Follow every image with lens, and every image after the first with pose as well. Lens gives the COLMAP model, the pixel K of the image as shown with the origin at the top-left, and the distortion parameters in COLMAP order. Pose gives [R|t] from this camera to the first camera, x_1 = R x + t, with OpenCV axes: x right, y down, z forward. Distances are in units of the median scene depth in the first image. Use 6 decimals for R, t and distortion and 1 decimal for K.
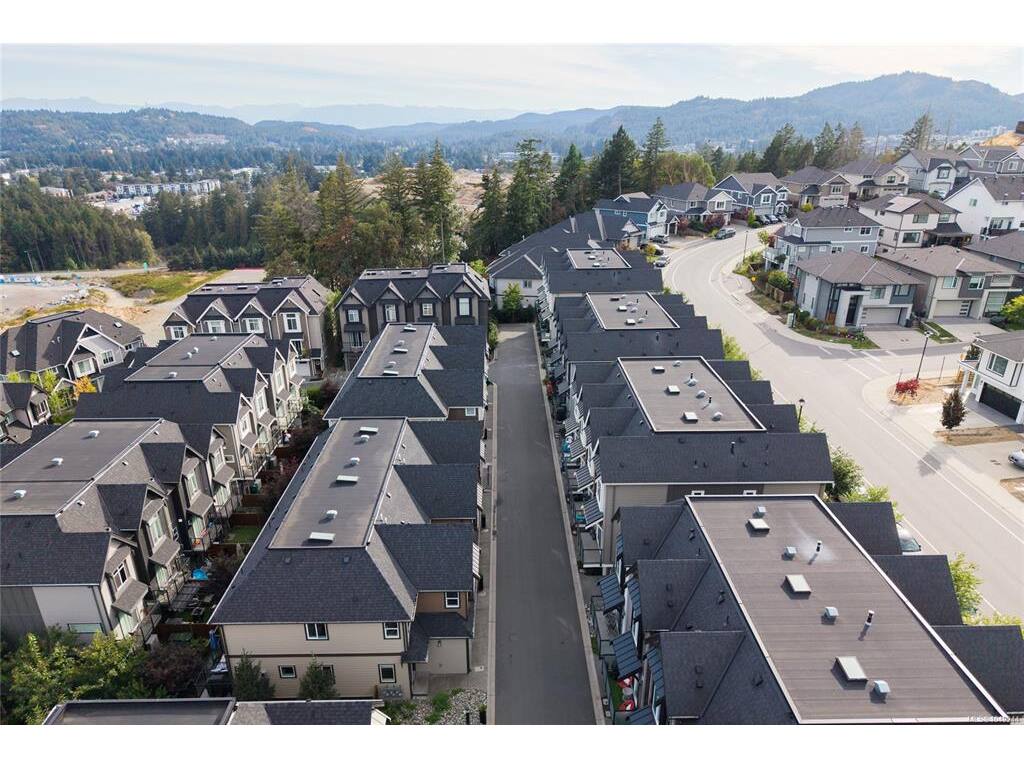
lens RADIAL K [[690.2, 0, 504.9], [0, 690.2, 428.7], [0, 0, 1]] dist [0.040747, -0.044559]
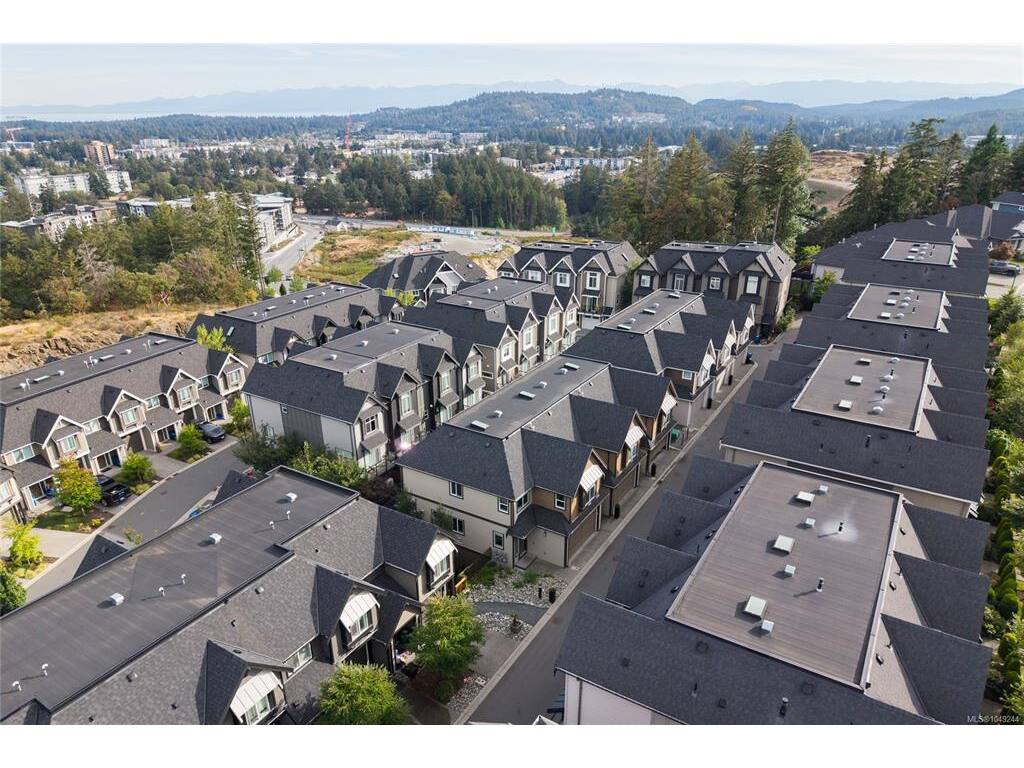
lens RADIAL K [[690.2, 0, 504.9], [0, 690.2, 428.7], [0, 0, 1]] dist [0.040747, -0.044559]
pose [[0.838690, 0.229507, -0.493888, 0.189470], [-0.216759, 0.972615, 0.083883, 0.019600], [0.499615, 0.036702, 0.865470, -0.045729]]
